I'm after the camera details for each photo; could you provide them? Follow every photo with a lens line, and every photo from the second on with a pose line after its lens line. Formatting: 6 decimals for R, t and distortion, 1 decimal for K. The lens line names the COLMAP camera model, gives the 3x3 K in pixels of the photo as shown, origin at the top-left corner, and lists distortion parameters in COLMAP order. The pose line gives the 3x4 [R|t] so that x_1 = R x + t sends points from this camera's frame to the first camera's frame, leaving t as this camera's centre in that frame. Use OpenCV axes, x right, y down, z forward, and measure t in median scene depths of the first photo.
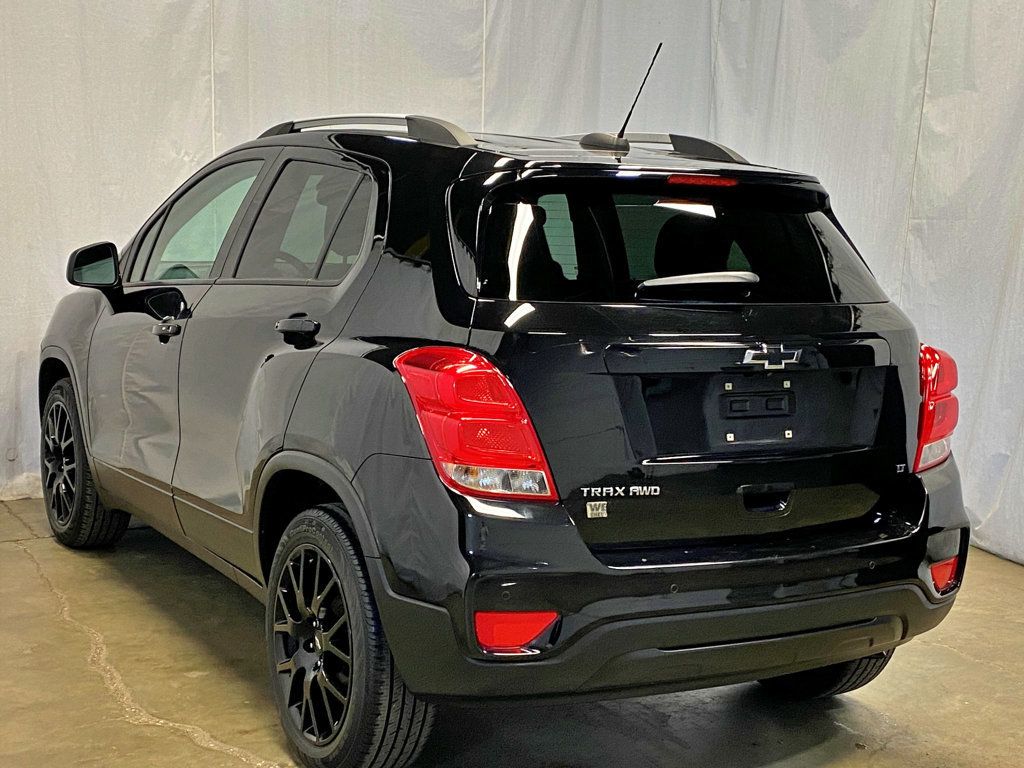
lens RADIAL K [[1420.8, 0, 511.6], [0, 1420.8, 452.4], [0, 0, 1]] dist [0.018169, 0.025766]
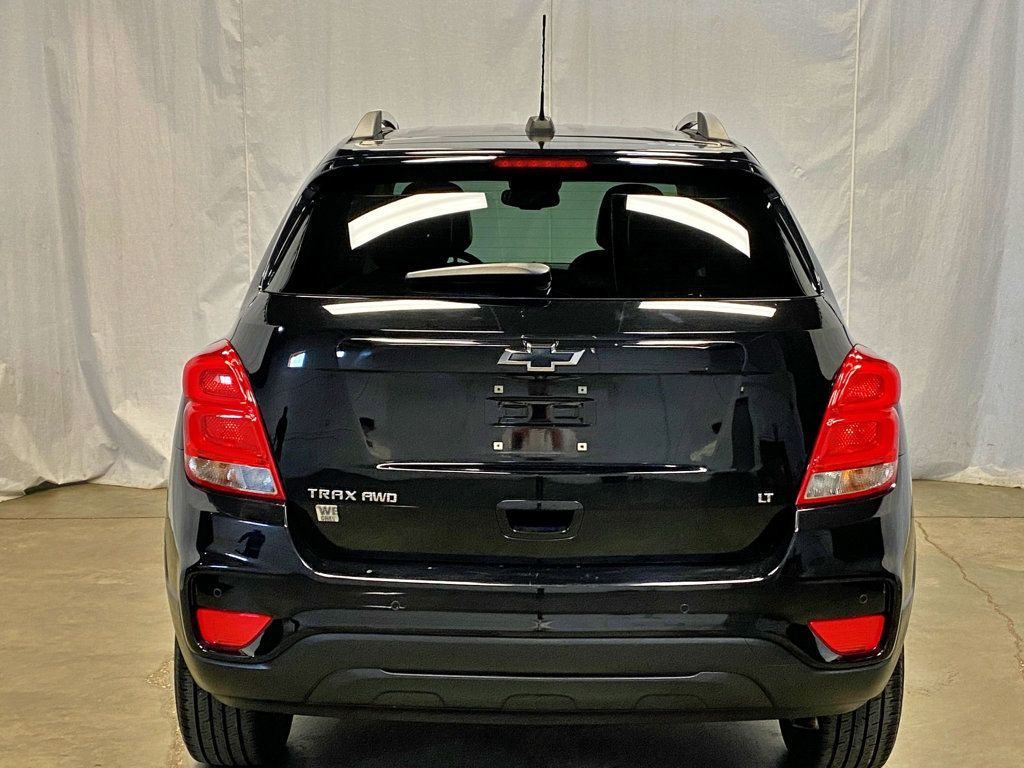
lens RADIAL K [[1417.2, 0, 512.0], [0, 1417.2, 384.0], [0, 0, 1]] dist [0.166362, -0.339250]
pose [[0.857662, 0.031333, -0.513258, 0.642779], [-0.058207, 0.997642, -0.036362, -0.018093], [0.510909, 0.061062, 0.857463, 0.239685]]
